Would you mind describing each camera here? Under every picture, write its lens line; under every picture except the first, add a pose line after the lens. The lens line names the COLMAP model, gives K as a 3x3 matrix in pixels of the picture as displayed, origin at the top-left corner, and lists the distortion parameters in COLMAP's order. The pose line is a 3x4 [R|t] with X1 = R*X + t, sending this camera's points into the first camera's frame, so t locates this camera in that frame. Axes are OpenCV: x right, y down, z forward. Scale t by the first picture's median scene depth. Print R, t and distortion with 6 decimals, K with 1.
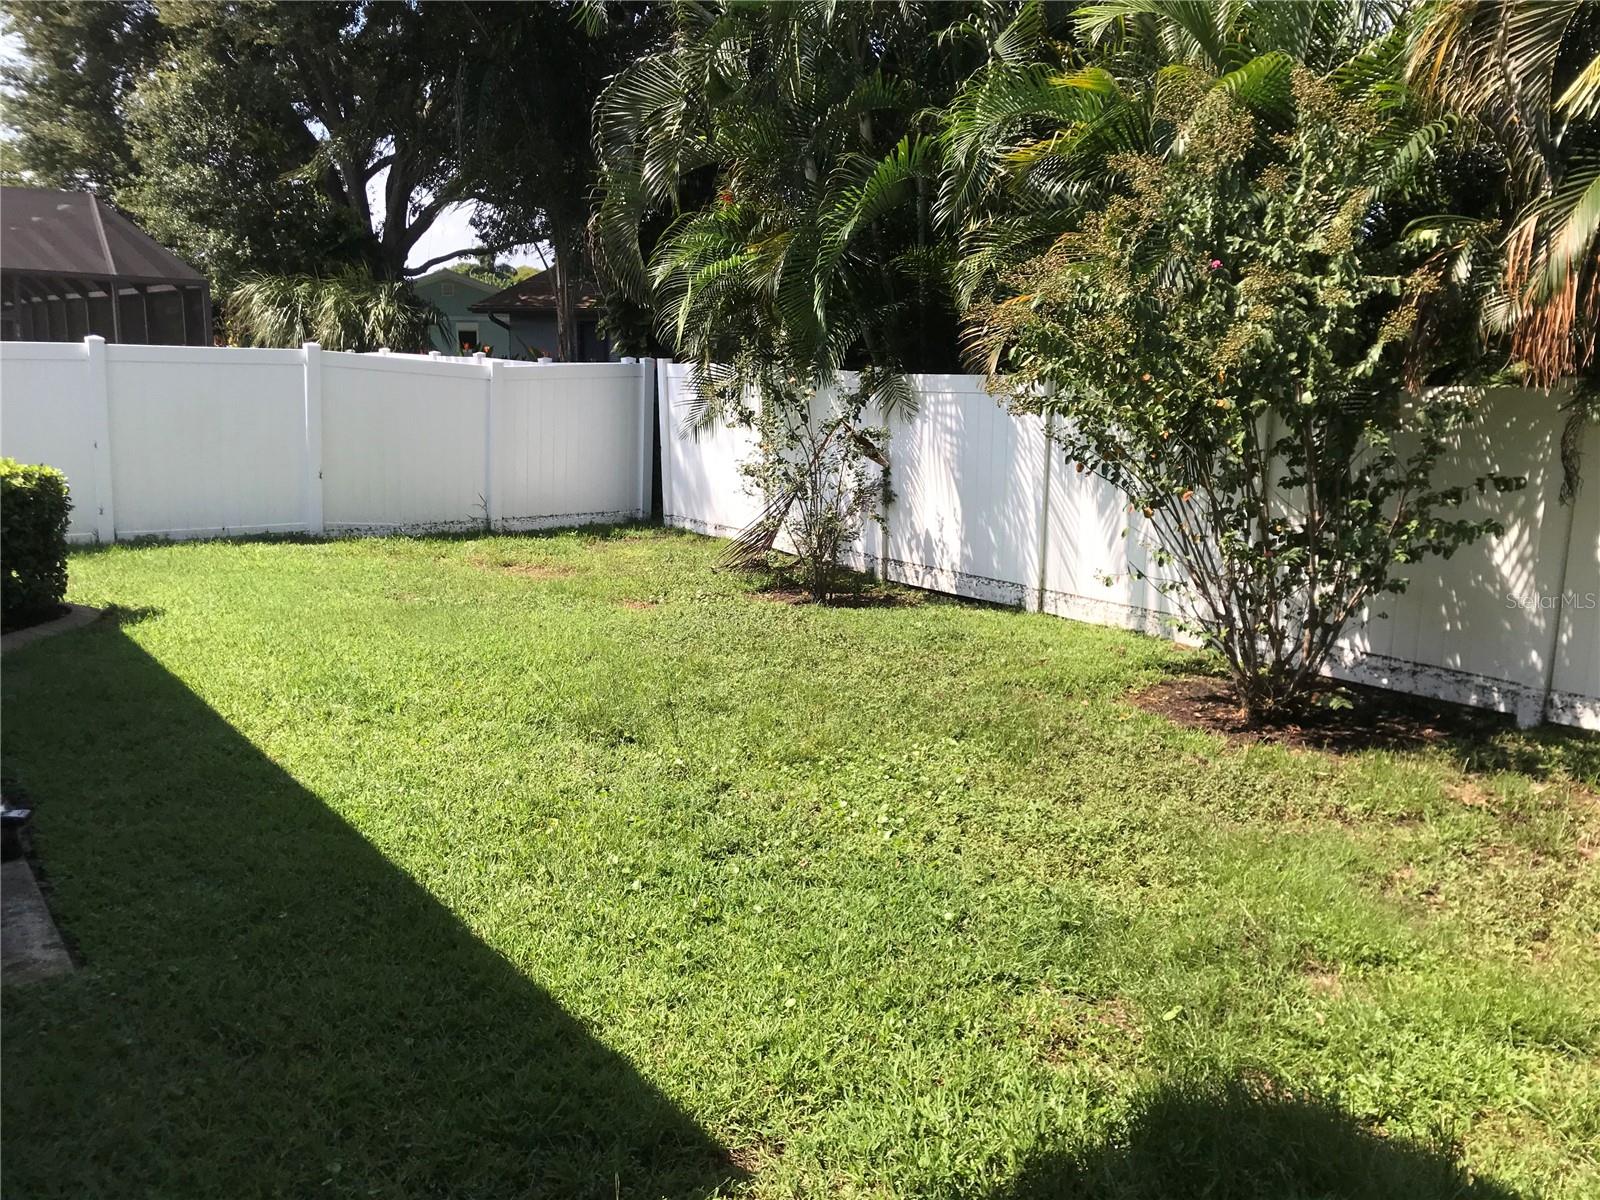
lens RADIAL K [[1316.4, 0, 788.3], [0, 1316.4, 590.1], [0, 0, 1]] dist [0.049993, -0.044048]
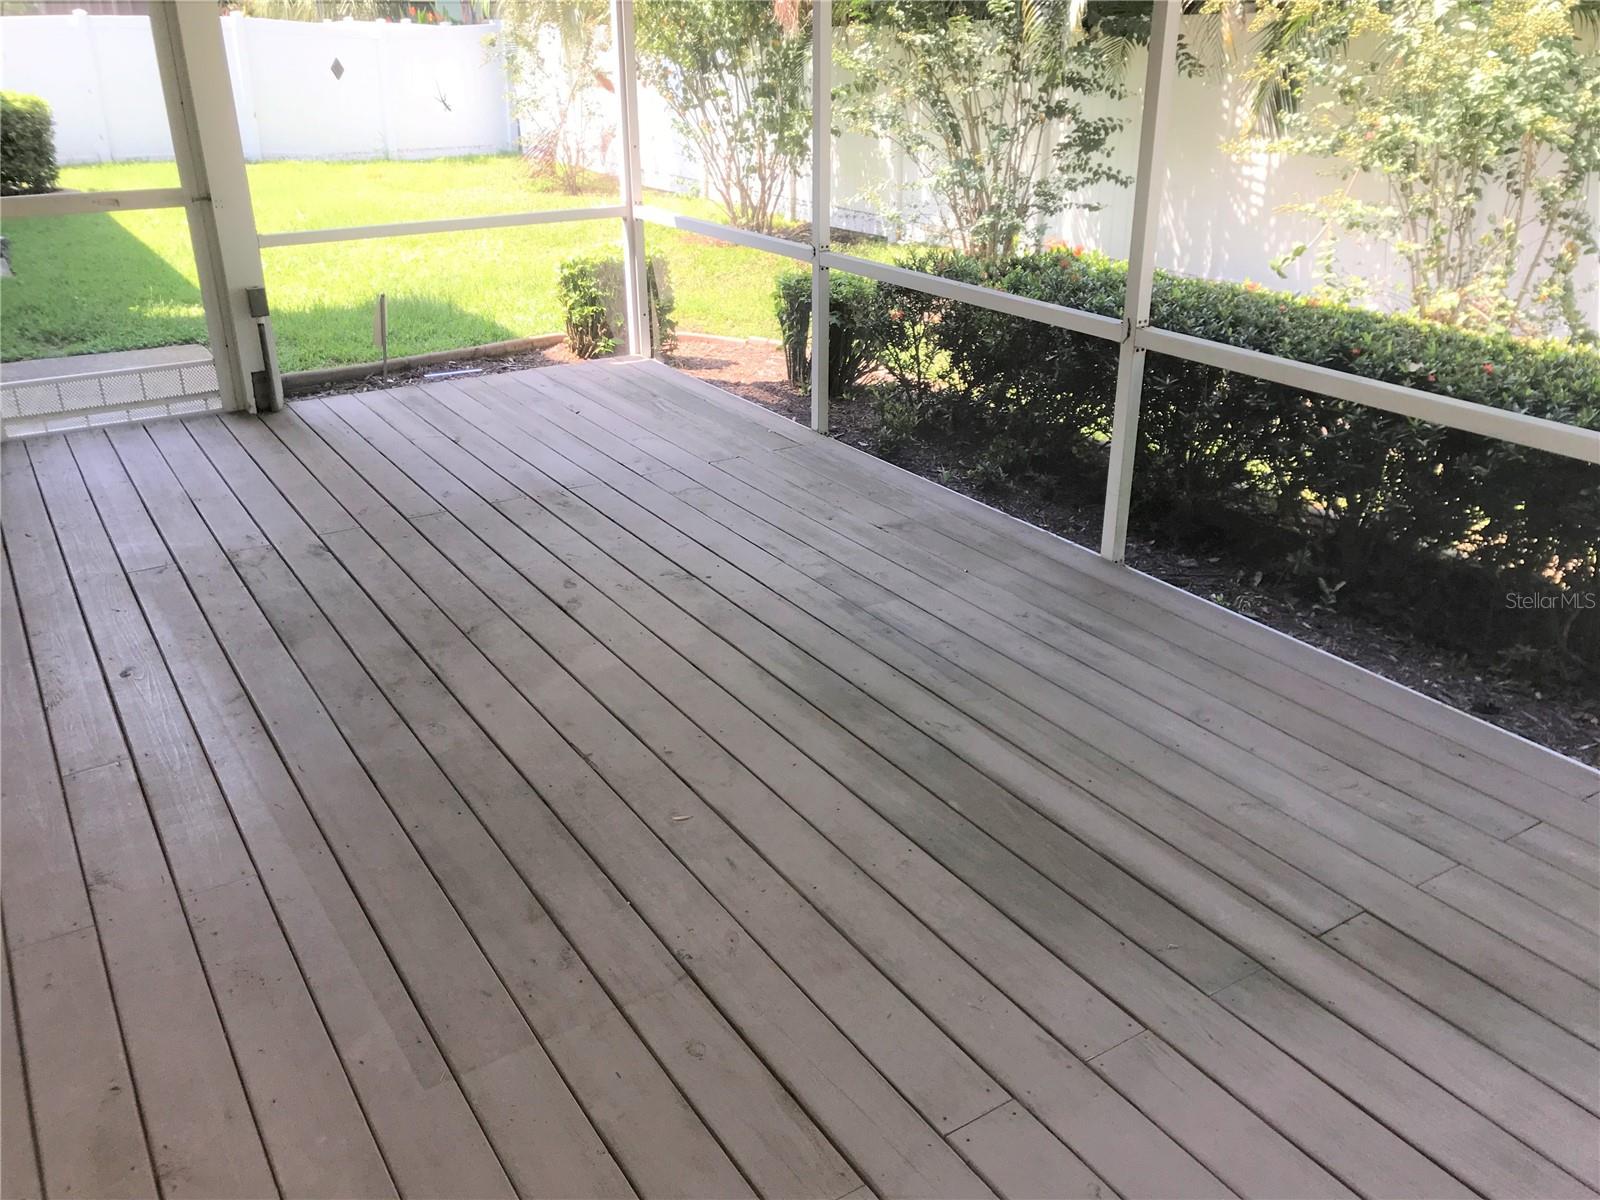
lens RADIAL K [[1316.4, 0, 788.3], [0, 1316.4, 590.1], [0, 0, 1]] dist [0.049993, -0.044048]
pose [[0.995701, 0.012032, -0.091846, 0.375177], [0.009148, 0.973908, 0.226759, 0.096667], [0.092178, -0.226625, 0.969610, -0.465145]]
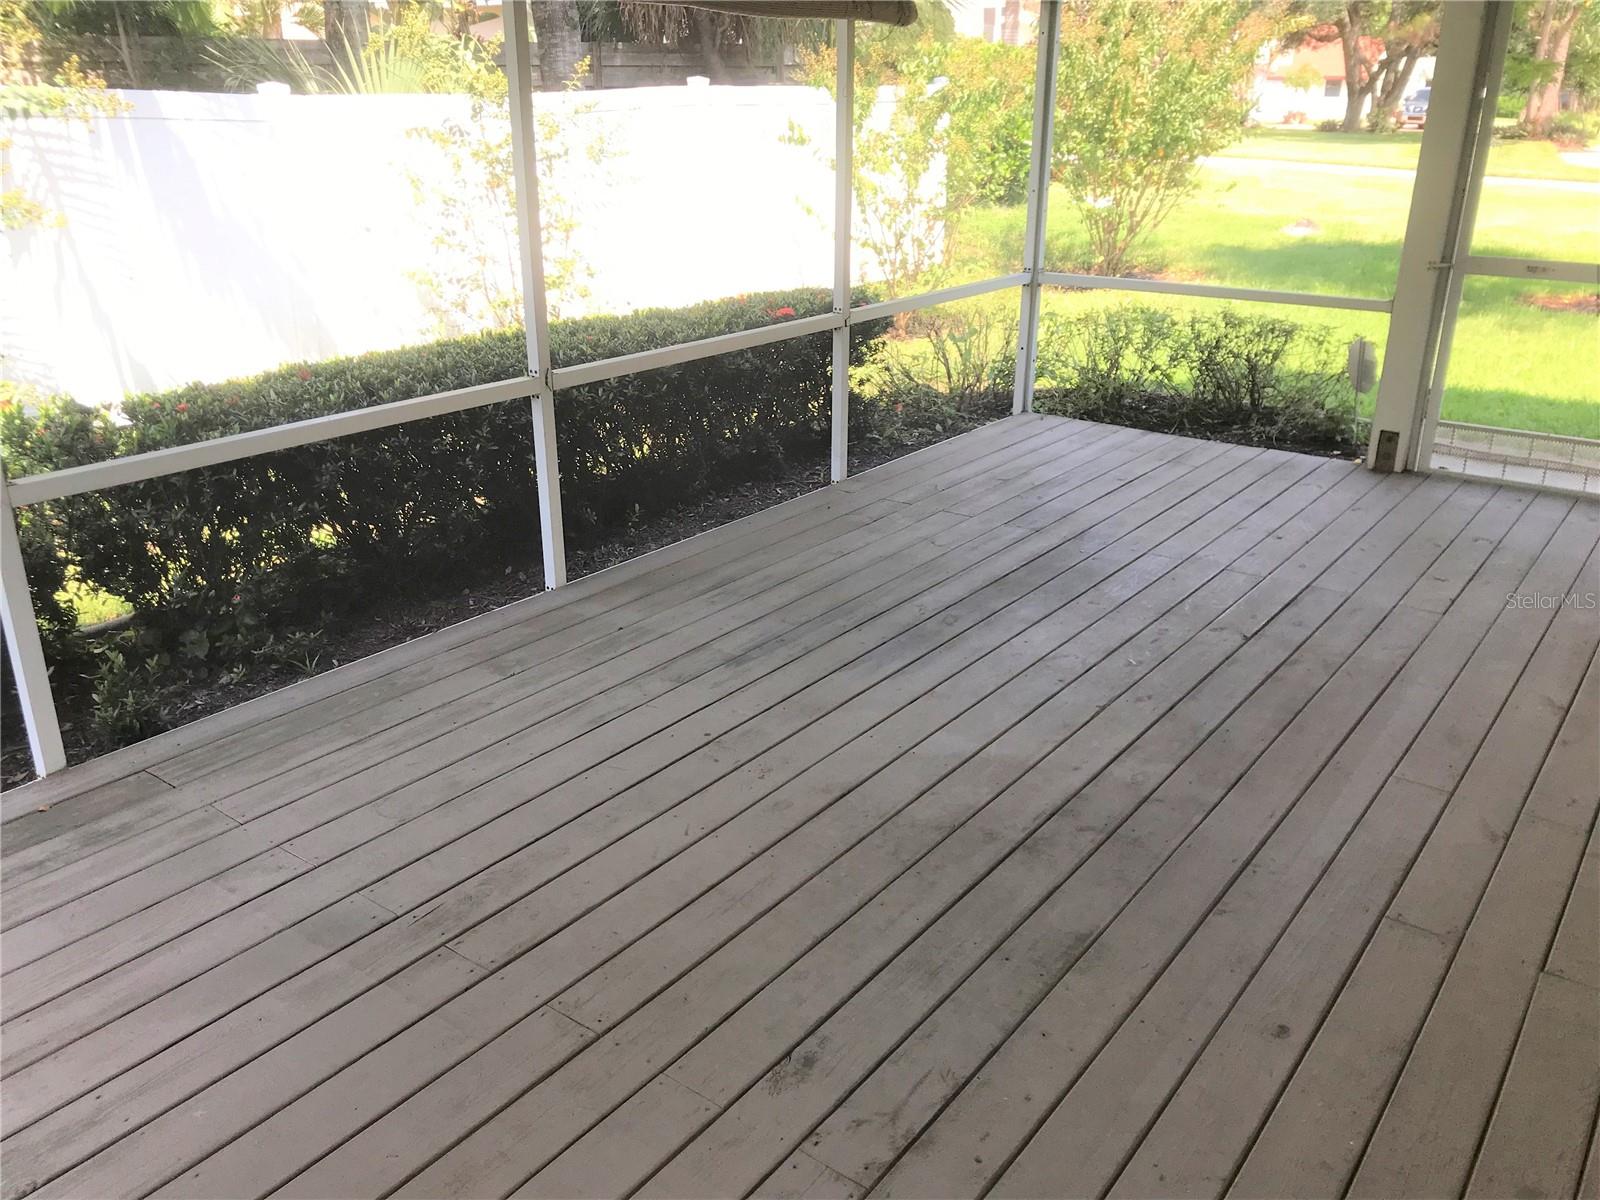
lens RADIAL K [[1316.4, 0, 788.3], [0, 1316.4, 590.1], [0, 0, 1]] dist [0.049993, -0.044048]
pose [[-0.270964, -0.359759, 0.892834, -1.483619], [0.157042, 0.898585, 0.409736, -0.345619], [-0.949693, 0.251236, -0.186987, 1.694773]]
